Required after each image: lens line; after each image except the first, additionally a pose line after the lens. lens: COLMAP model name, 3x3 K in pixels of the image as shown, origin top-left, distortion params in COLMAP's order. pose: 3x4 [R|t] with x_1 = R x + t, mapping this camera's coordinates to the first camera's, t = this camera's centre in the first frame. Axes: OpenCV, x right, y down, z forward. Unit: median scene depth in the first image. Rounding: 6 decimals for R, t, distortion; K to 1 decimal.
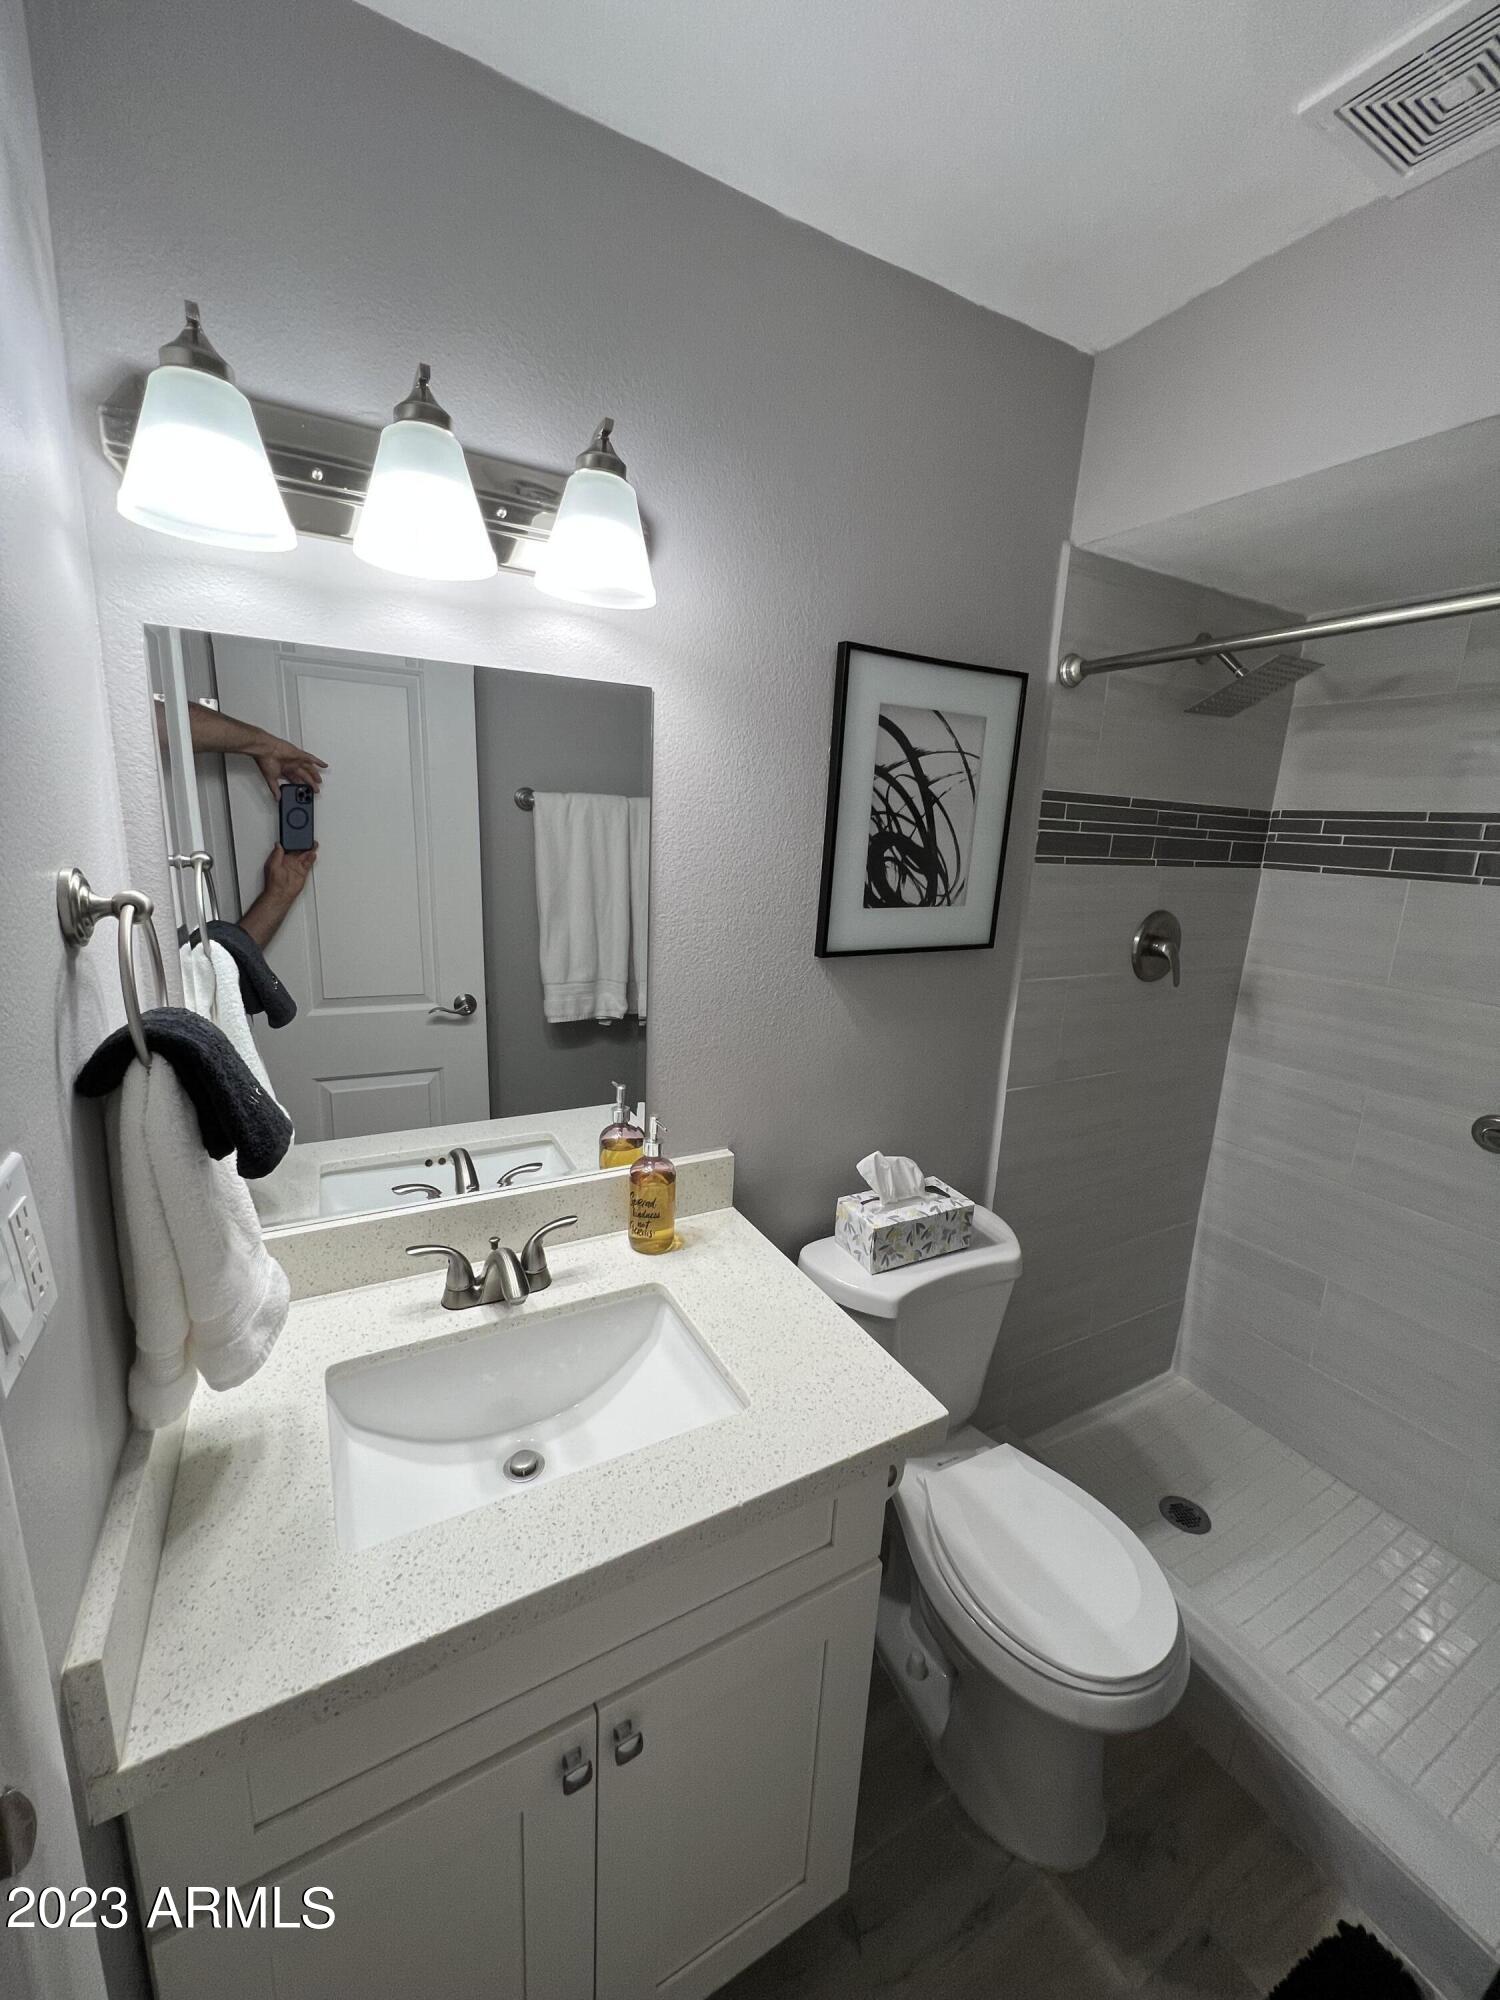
lens RADIAL K [[796.8, 0, 742.6], [0, 796.8, 1015.2], [0, 0, 1]] dist [0.016853, -0.000024]
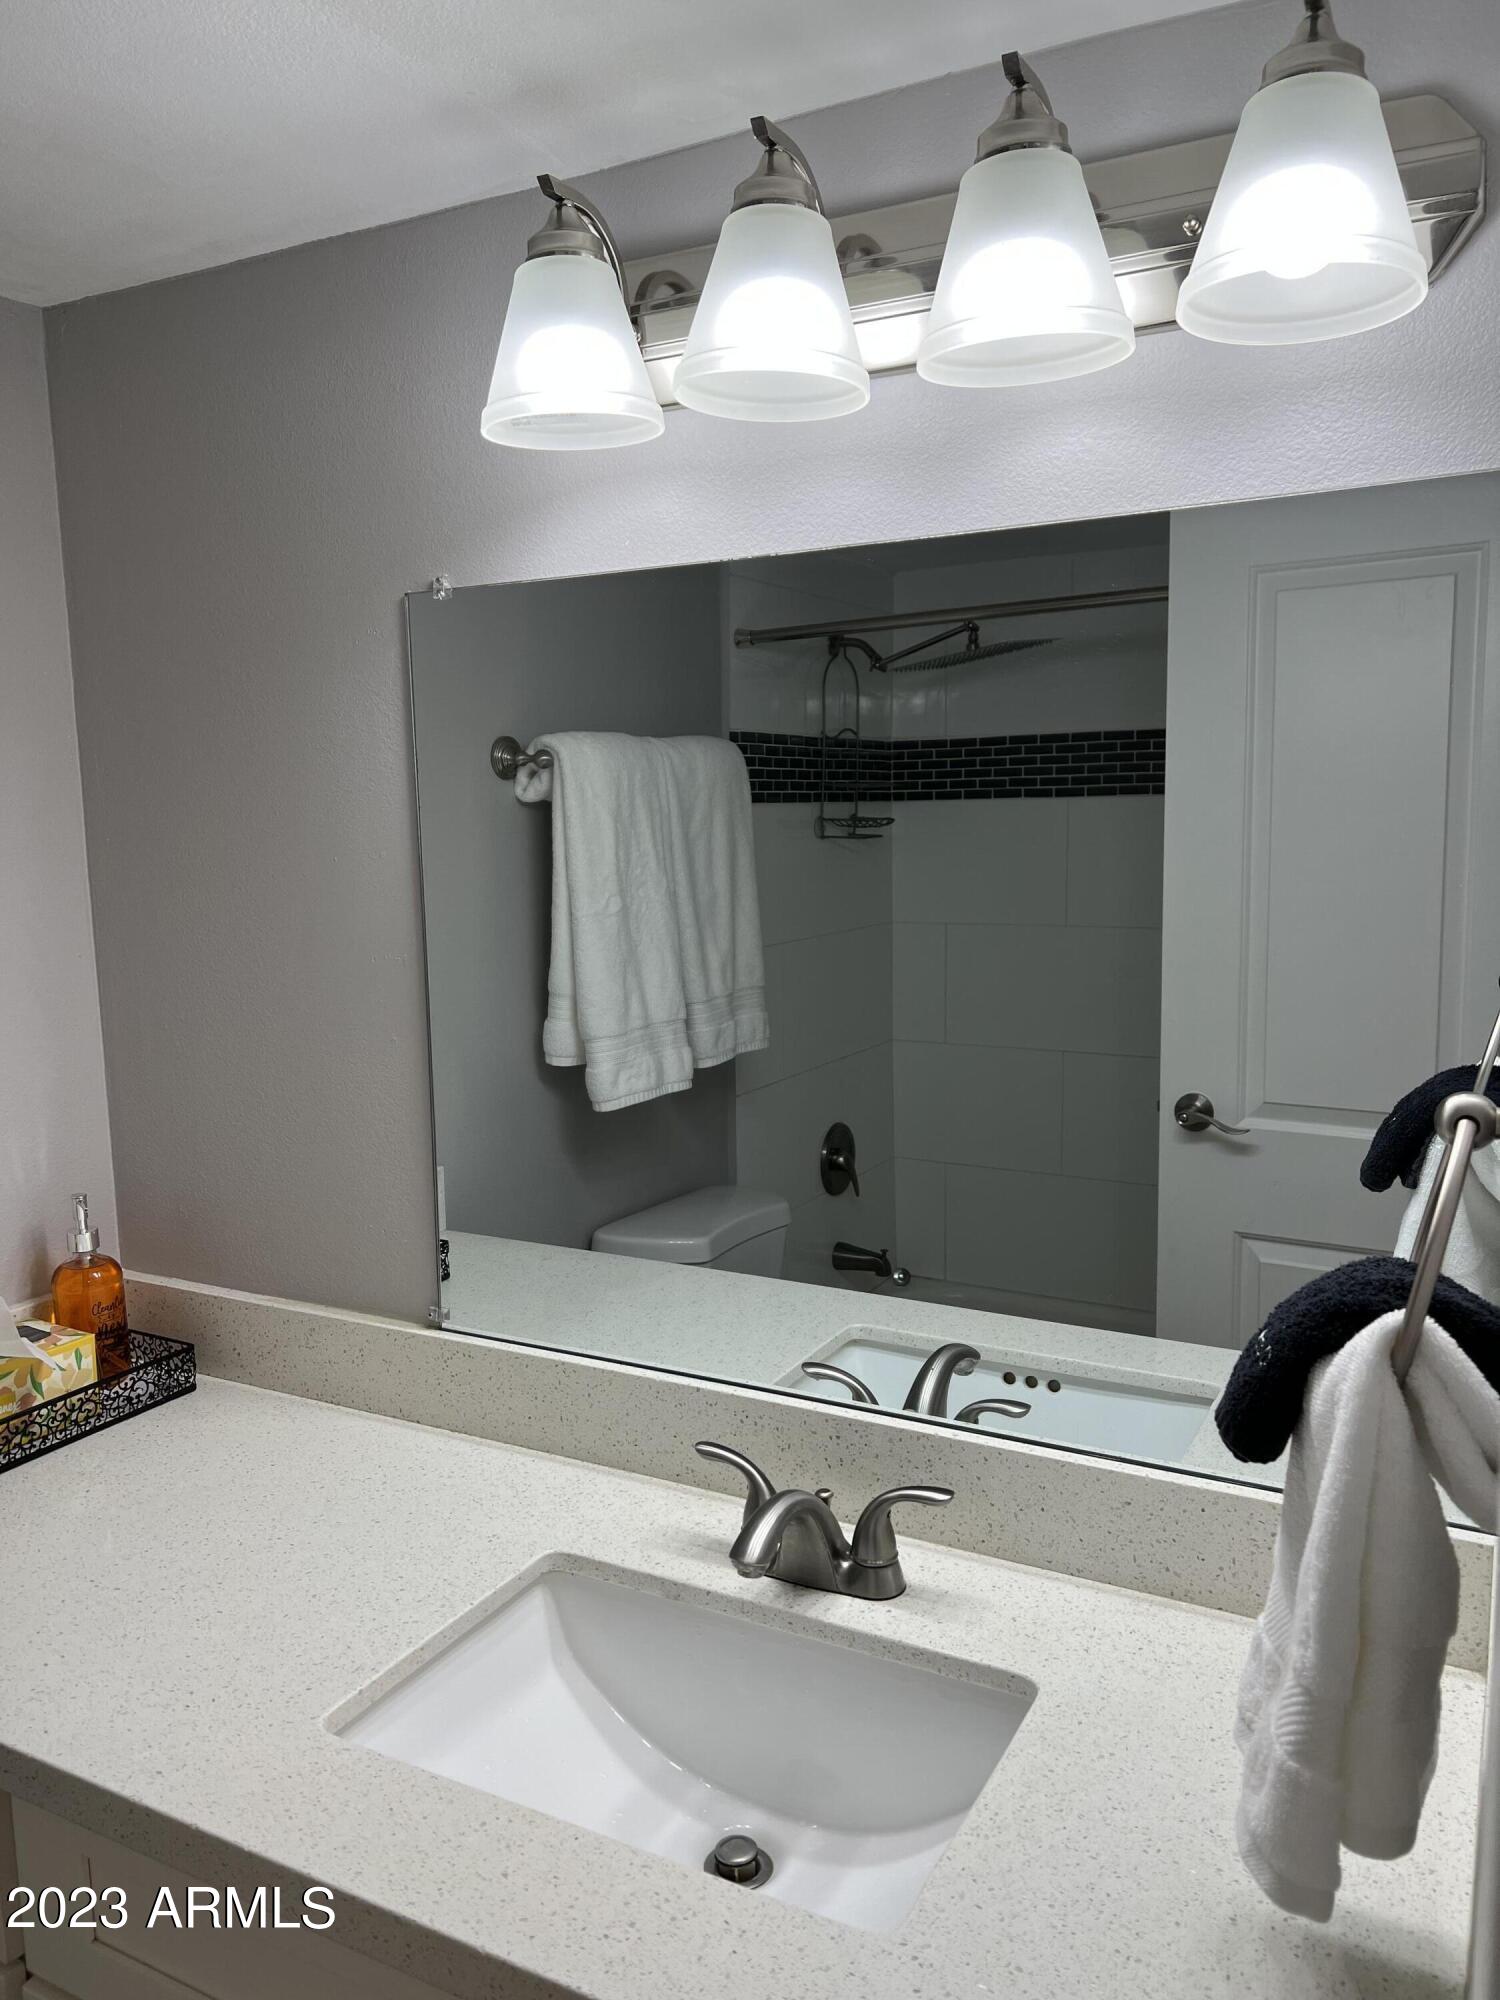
lens RADIAL K [[1499.9, 0, 721.5], [0, 1499.9, 1034.7], [0, 0, 1]] dist [0.037395, -0.034692]
pose [[0.547088, 0.073965, -0.833801, 0.428101], [-0.139834, 0.990167, -0.003915, -0.025000], [0.825313, 0.118736, 0.552051, 0.220277]]
